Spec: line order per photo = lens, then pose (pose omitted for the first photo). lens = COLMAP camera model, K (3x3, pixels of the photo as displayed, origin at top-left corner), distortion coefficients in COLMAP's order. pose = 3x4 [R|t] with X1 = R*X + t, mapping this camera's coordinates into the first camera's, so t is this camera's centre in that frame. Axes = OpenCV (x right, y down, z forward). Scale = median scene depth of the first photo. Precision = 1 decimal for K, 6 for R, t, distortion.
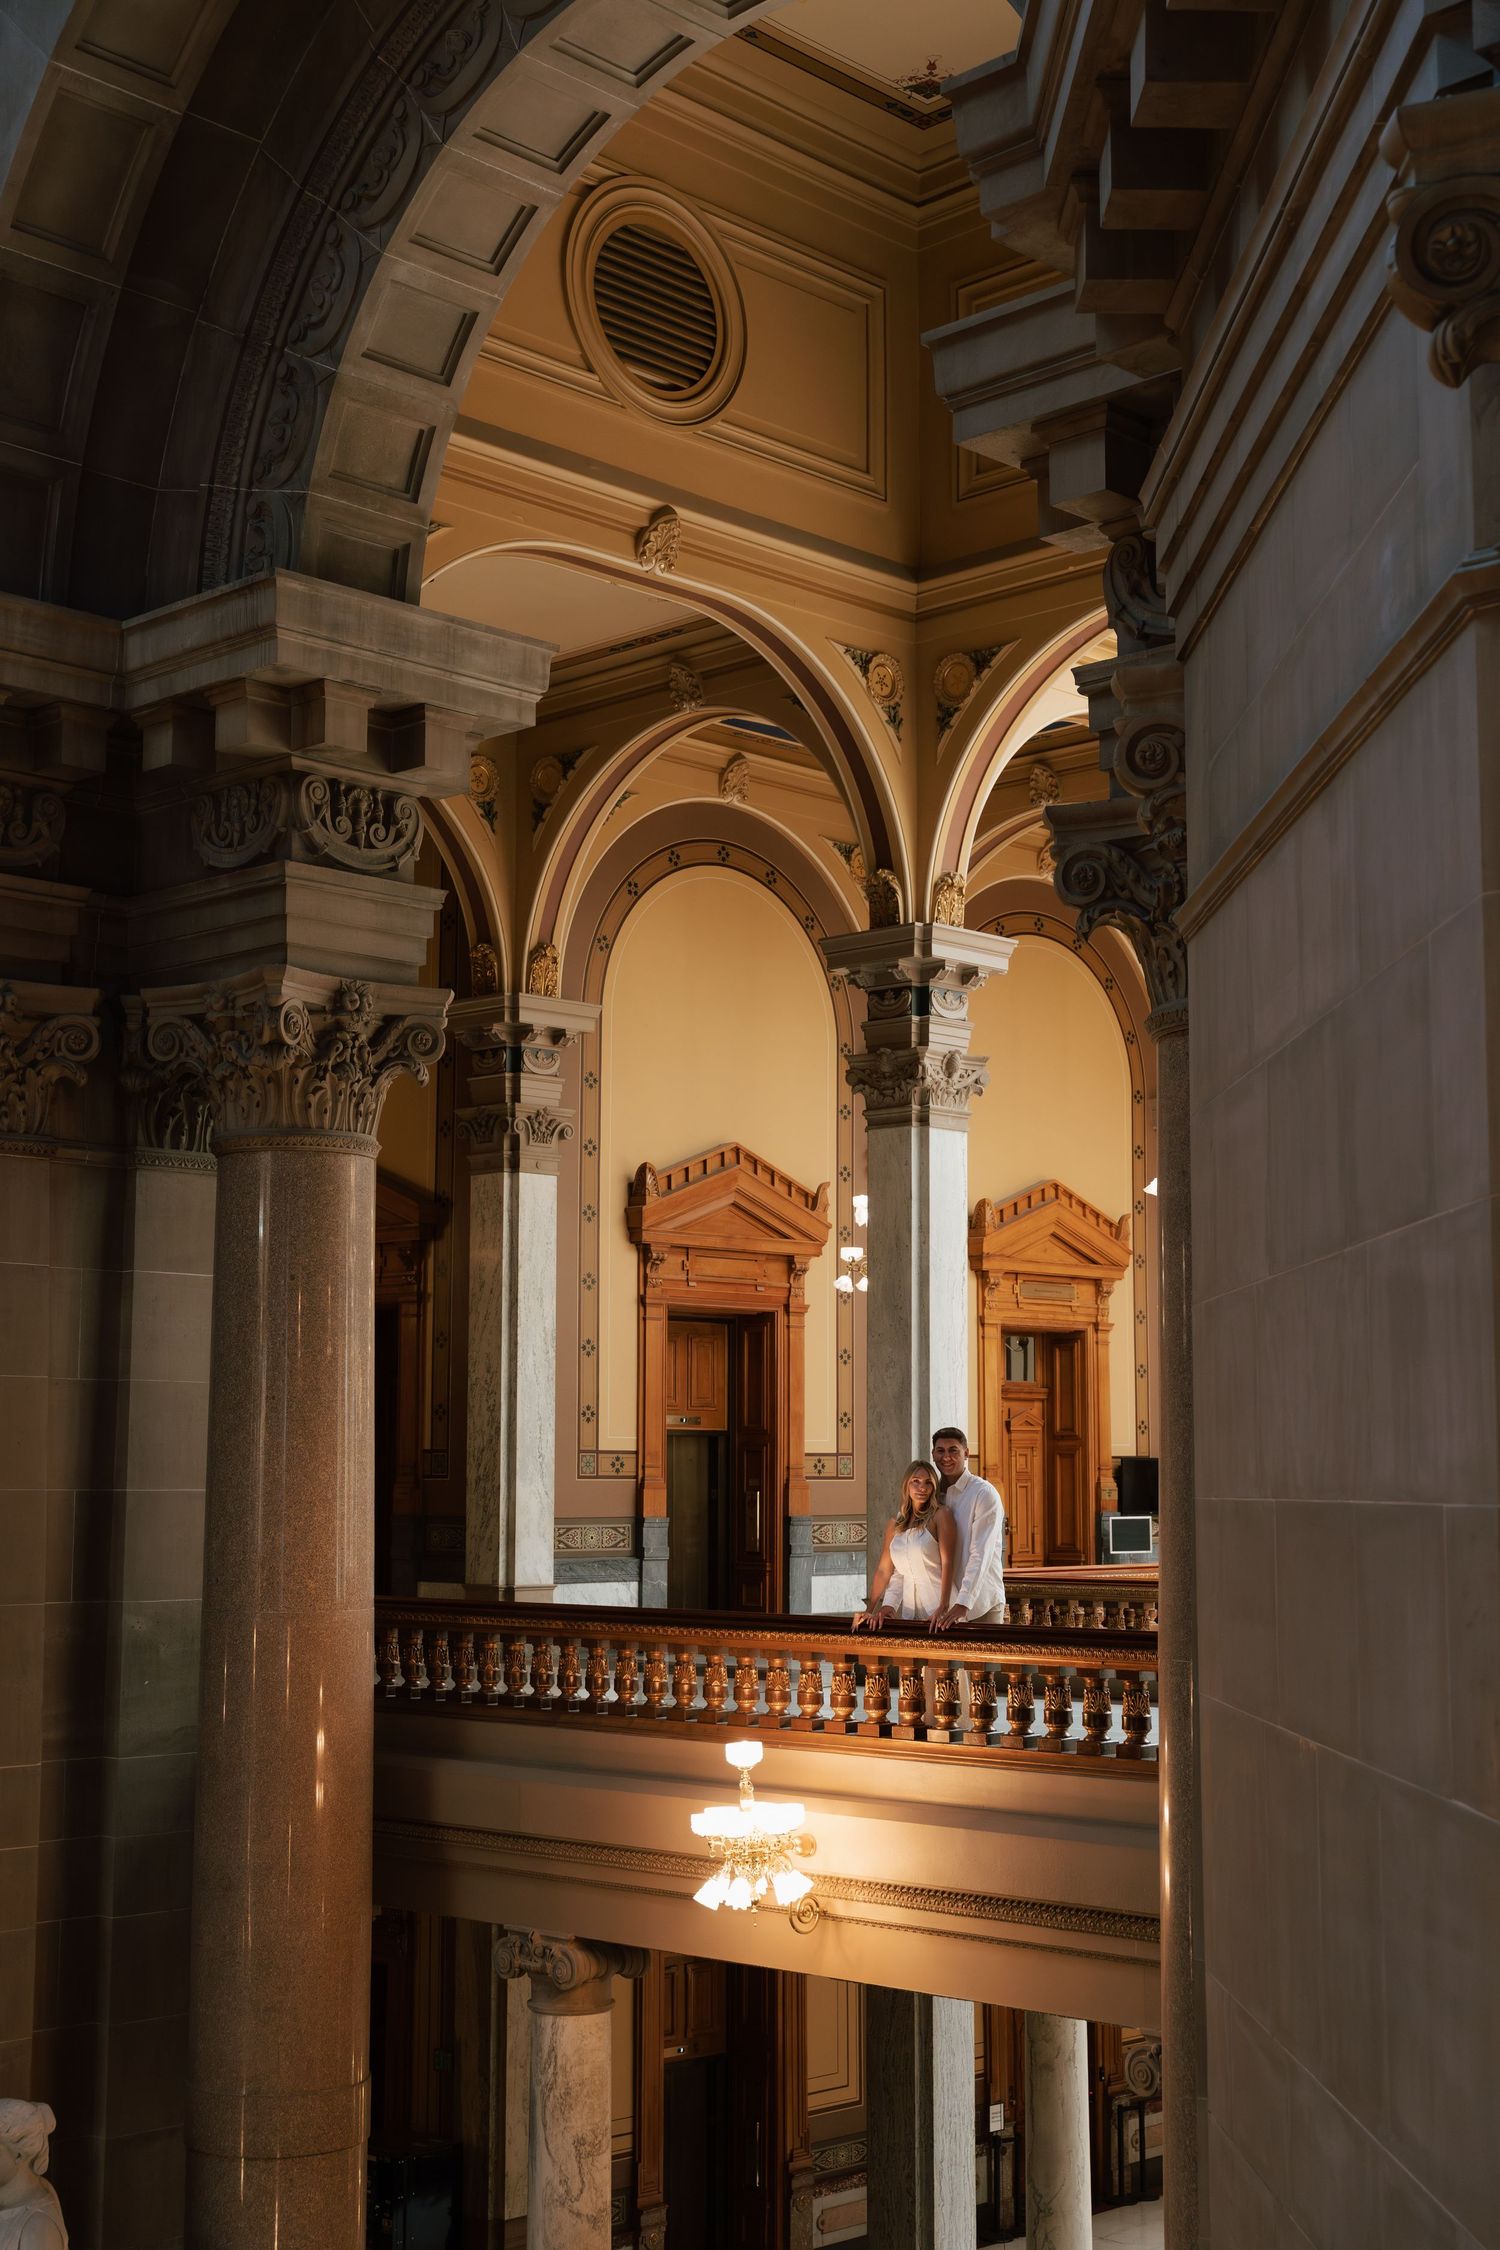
lens RADIAL K [[2919.3, 0, 748.5], [0, 2919.3, 1123.0], [0, 0, 1]] dist [0.028003, 0.000000]
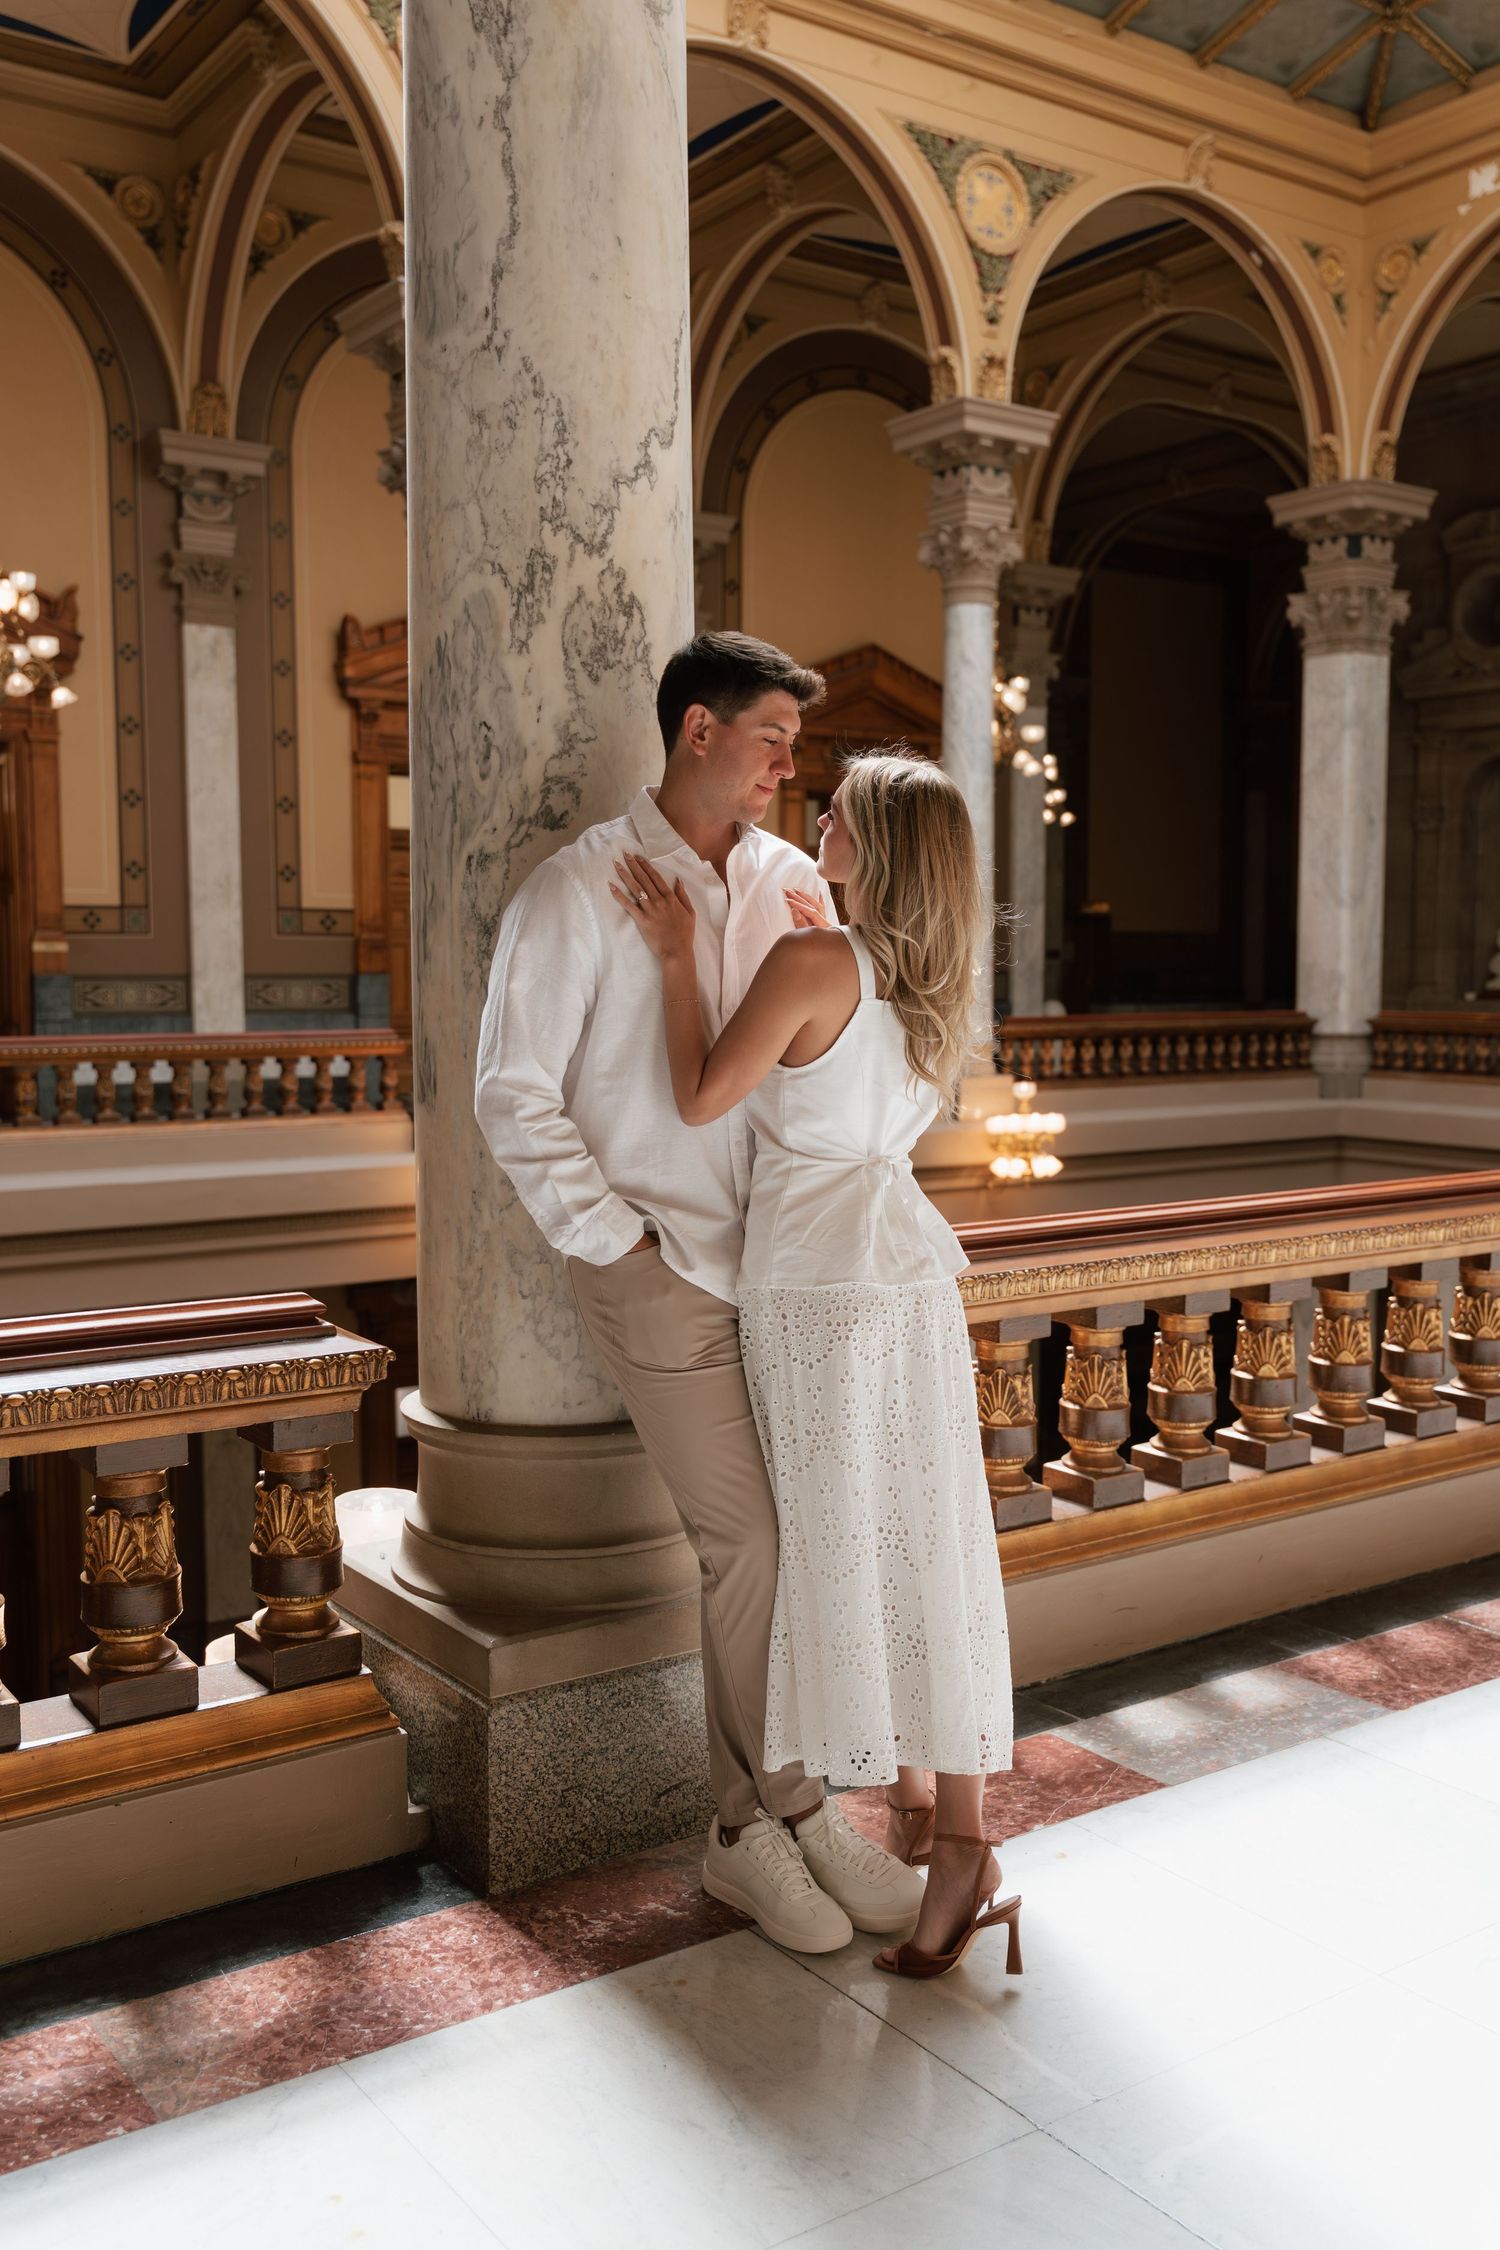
lens RADIAL K [[2112.4, 0, 748.9], [0, 2112.4, 1141.4], [0, 0, 1]] dist [0.009216, 0.000000]
pose [[0.975876, 0.022403, -0.217171, 0.258622], [0.024800, 0.976908, 0.212217, 0.039550], [0.216911, -0.212484, 0.952786, 0.320532]]
